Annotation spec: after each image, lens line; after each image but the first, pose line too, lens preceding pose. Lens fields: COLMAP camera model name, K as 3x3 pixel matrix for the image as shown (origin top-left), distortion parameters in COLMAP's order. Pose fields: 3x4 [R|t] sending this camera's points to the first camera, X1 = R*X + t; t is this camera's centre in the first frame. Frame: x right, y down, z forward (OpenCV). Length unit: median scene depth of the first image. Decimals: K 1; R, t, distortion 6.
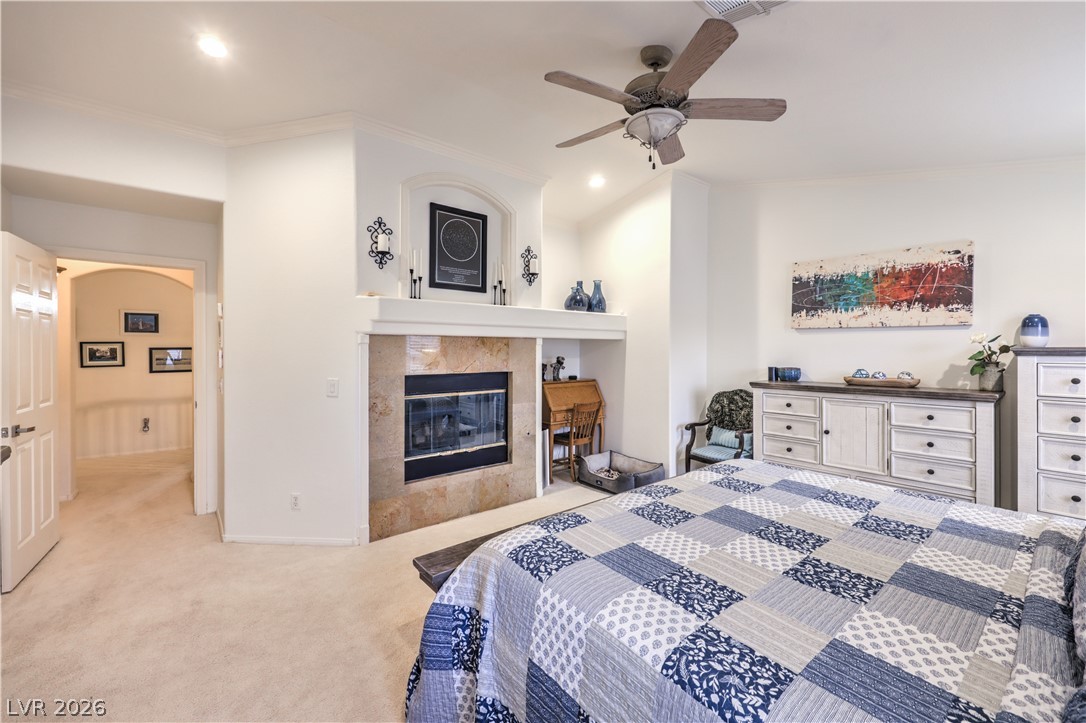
lens RADIAL K [[465.9, 0, 545.4], [0, 465.9, 346.7], [0, 0, 1]] dist [0.025916, -0.000063]
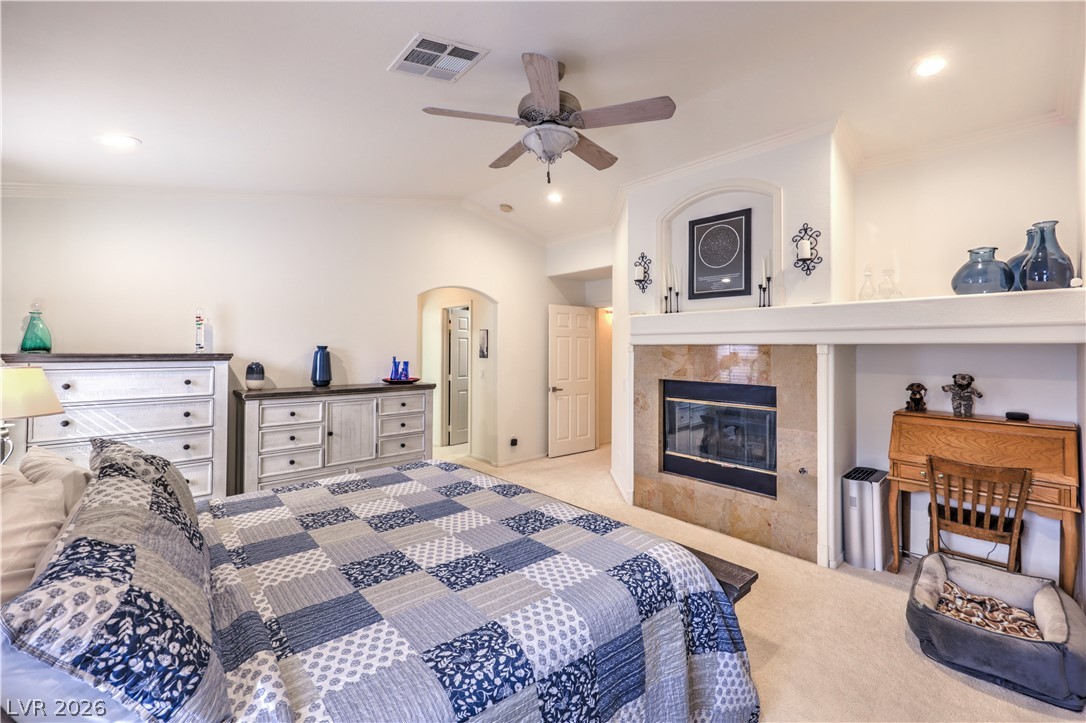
lens RADIAL K [[465.5, 0, 545.2], [0, 465.5, 342.2], [0, 0, 1]] dist [-0.001207, -0.000046]
pose [[0.019327, -0.016305, -0.999680, 0.815984], [-0.002396, 0.999863, -0.016354, -0.011219], [0.999810, 0.002712, 0.019285, 0.649357]]
